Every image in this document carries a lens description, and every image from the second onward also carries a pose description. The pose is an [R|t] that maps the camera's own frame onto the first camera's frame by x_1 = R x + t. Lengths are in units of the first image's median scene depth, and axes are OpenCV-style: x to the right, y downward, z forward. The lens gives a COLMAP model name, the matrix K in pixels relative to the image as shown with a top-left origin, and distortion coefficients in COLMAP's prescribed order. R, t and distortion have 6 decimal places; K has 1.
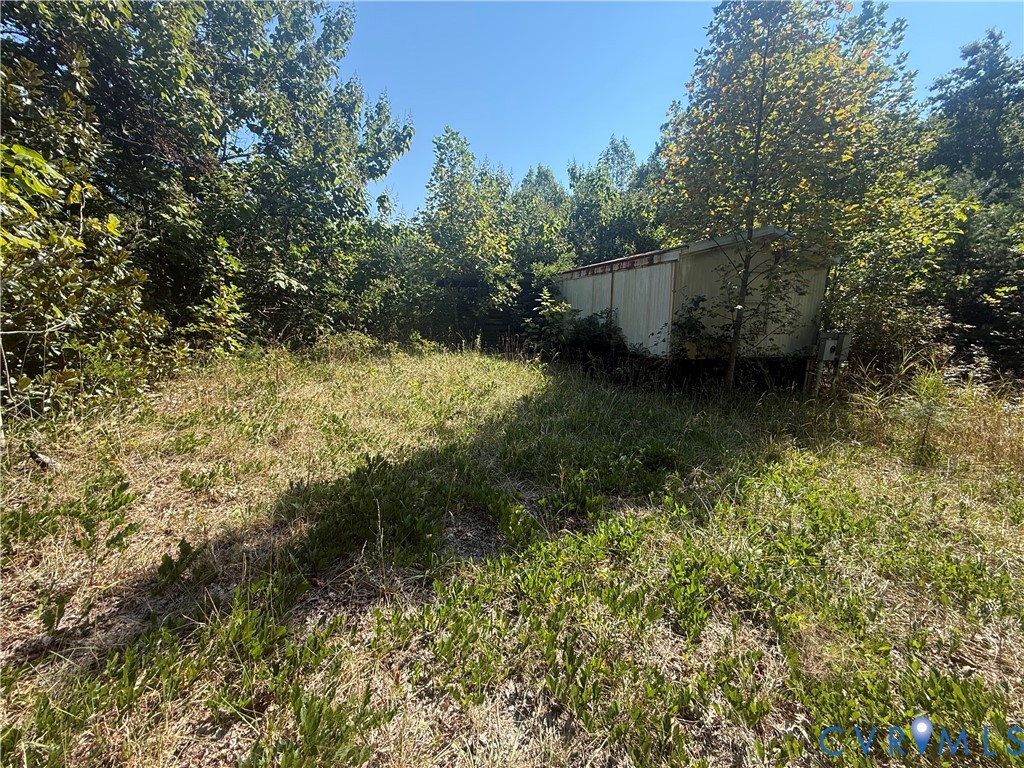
lens RADIAL K [[409.3, 0, 512.0], [0, 409.3, 383.3], [0, 0, 1]] dist [0.000103, 0.000594]
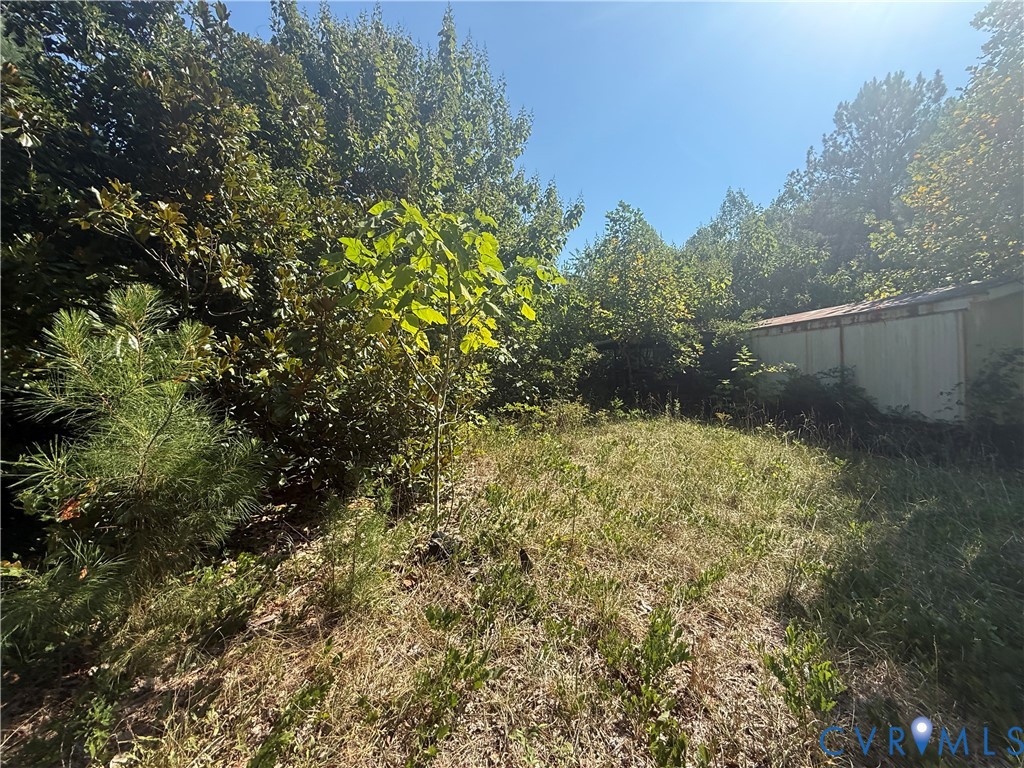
lens RADIAL K [[409.3, 0, 510.2], [0, 409.3, 382.9], [0, 0, 1]] dist [0.000103, 0.000594]
pose [[0.977280, -0.036255, -0.208830, -0.245224], [0.006678, 0.990040, -0.140629, -0.024611], [0.211849, 0.136039, 0.967788, -0.003024]]
